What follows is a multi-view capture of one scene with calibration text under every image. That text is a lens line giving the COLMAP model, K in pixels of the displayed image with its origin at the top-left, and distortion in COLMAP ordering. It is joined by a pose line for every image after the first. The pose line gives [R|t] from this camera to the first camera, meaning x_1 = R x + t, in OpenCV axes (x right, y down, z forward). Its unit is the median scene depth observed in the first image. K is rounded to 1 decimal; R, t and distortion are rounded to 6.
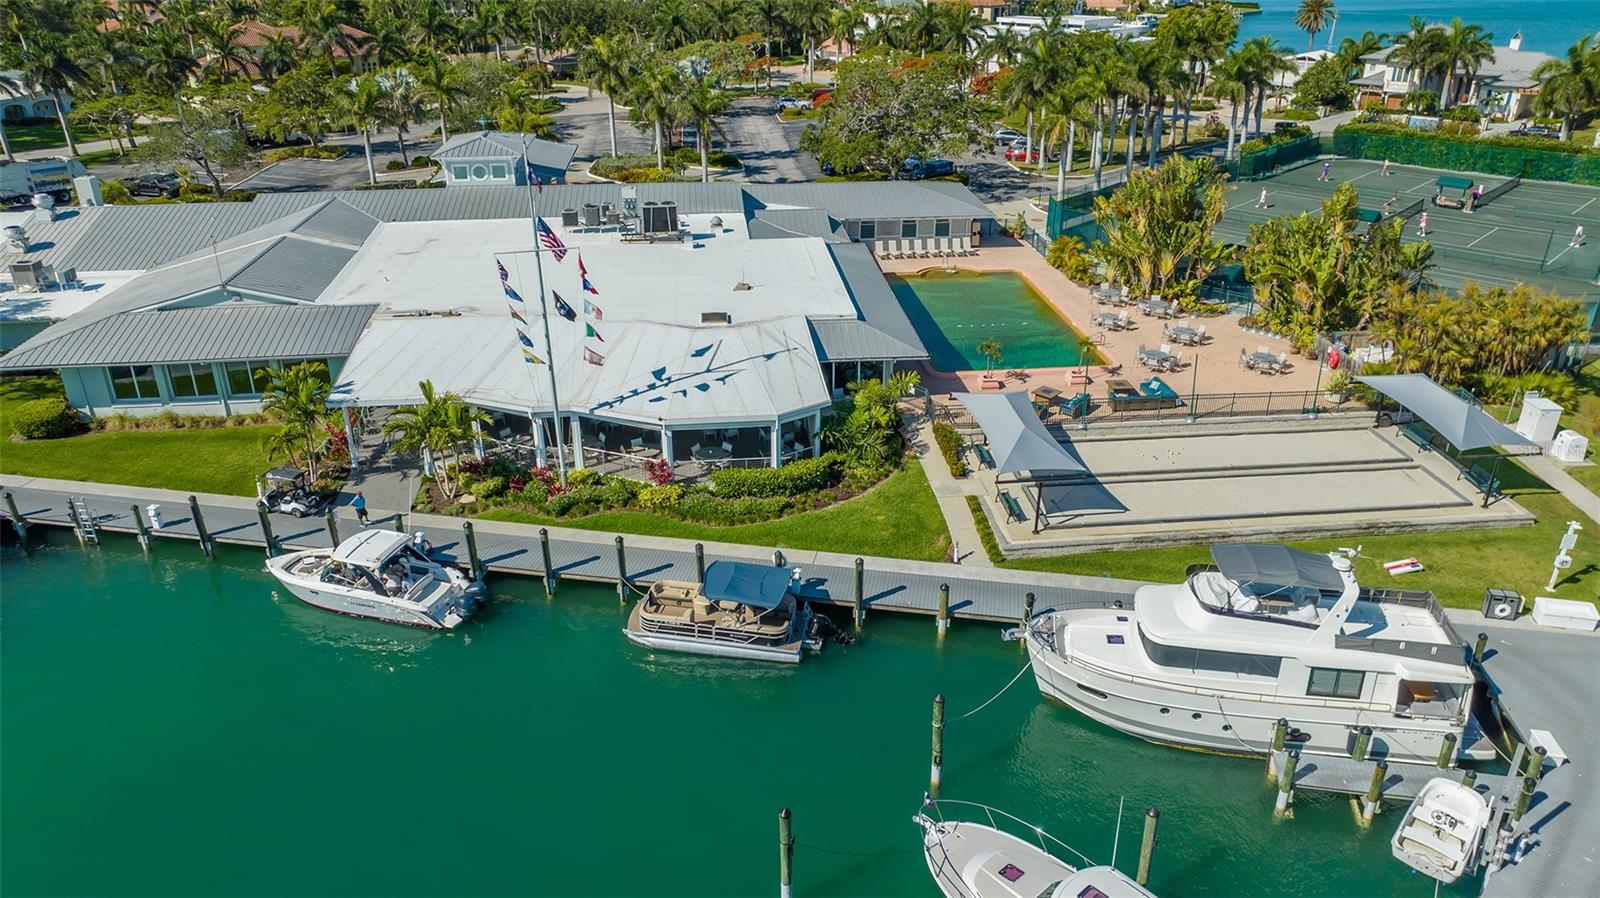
lens RADIAL K [[1124.3, 0, 795.4], [0, 1124.3, 450.3], [0, 0, 1]] dist [-0.019899, 0.004373]
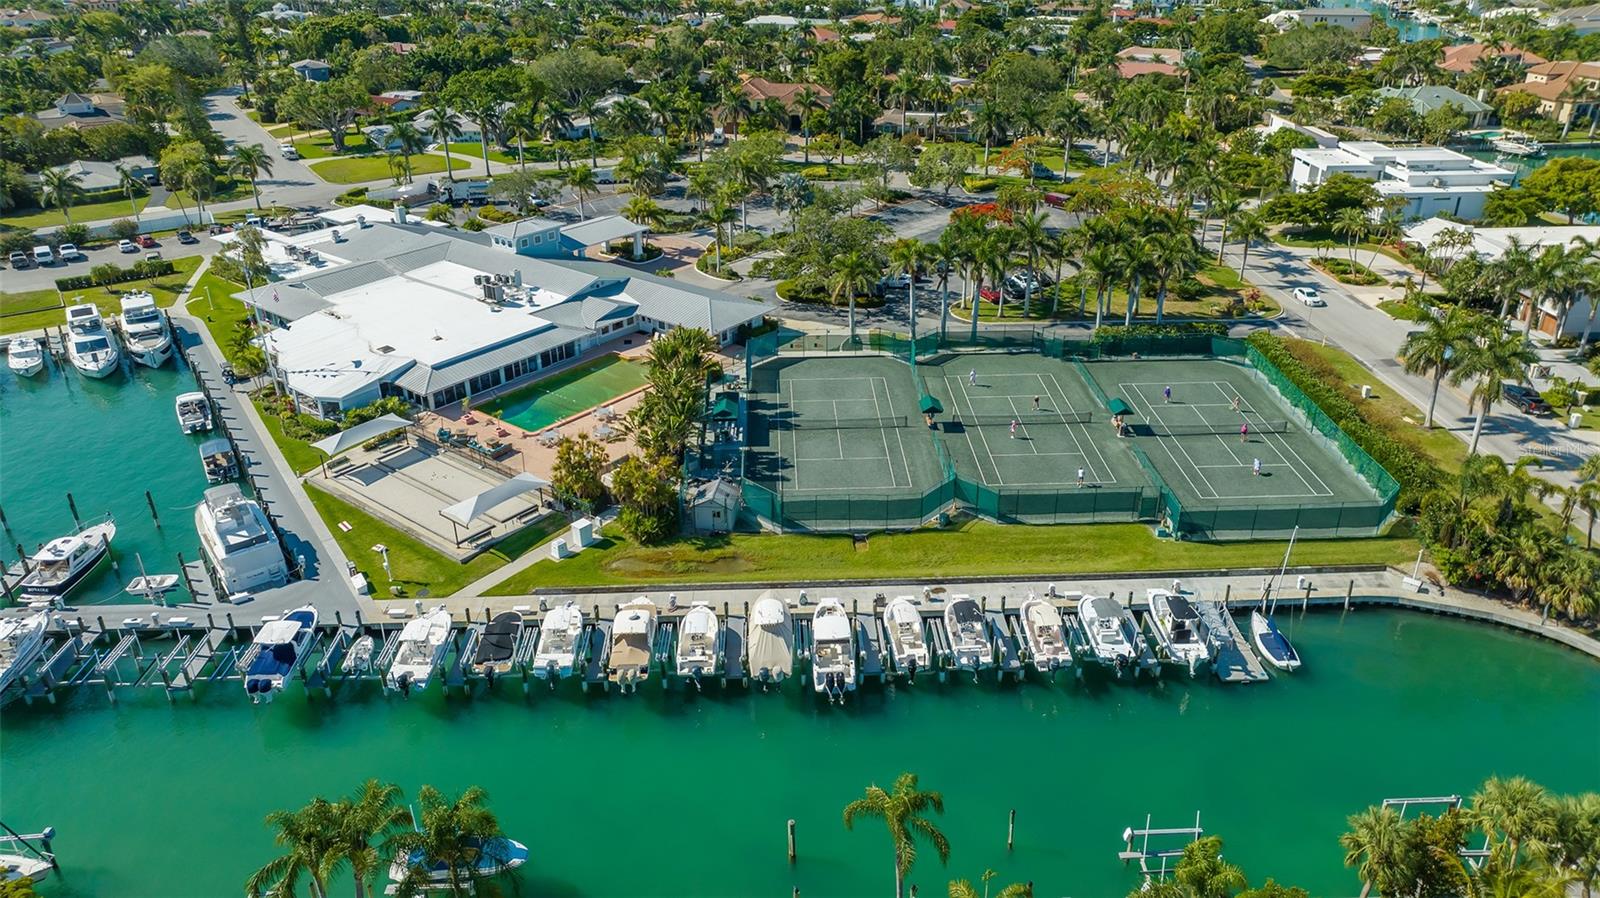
lens RADIAL K [[1124.3, 0, 795.4], [0, 1124.3, 450.3], [0, 0, 1]] dist [-0.019899, 0.004373]
pose [[0.715950, 0.305765, -0.627634, 1.556326], [-0.286051, 0.948543, 0.135800, -0.375722], [0.636860, 0.082310, 0.766573, -0.064567]]
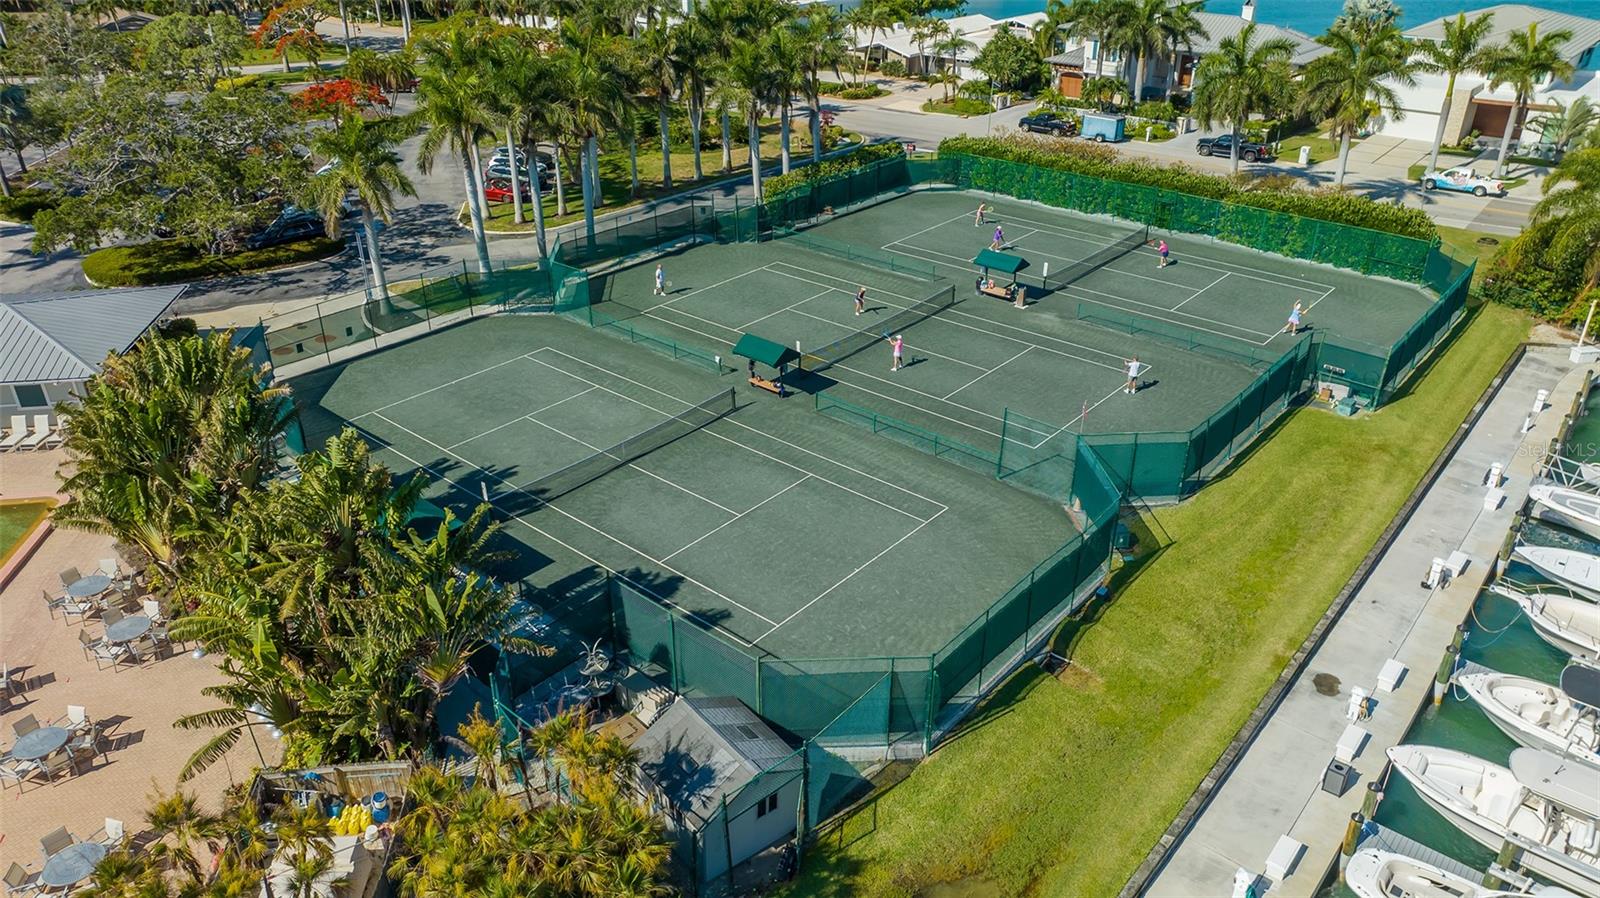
lens RADIAL K [[1124.3, 0, 795.4], [0, 1124.3, 450.3], [0, 0, 1]] dist [-0.019899, 0.004373]
pose [[0.998321, -0.023896, 0.052763, 0.634766], [0.020897, 0.998174, 0.056672, -0.247713], [-0.054021, -0.055474, 0.996998, 0.514232]]
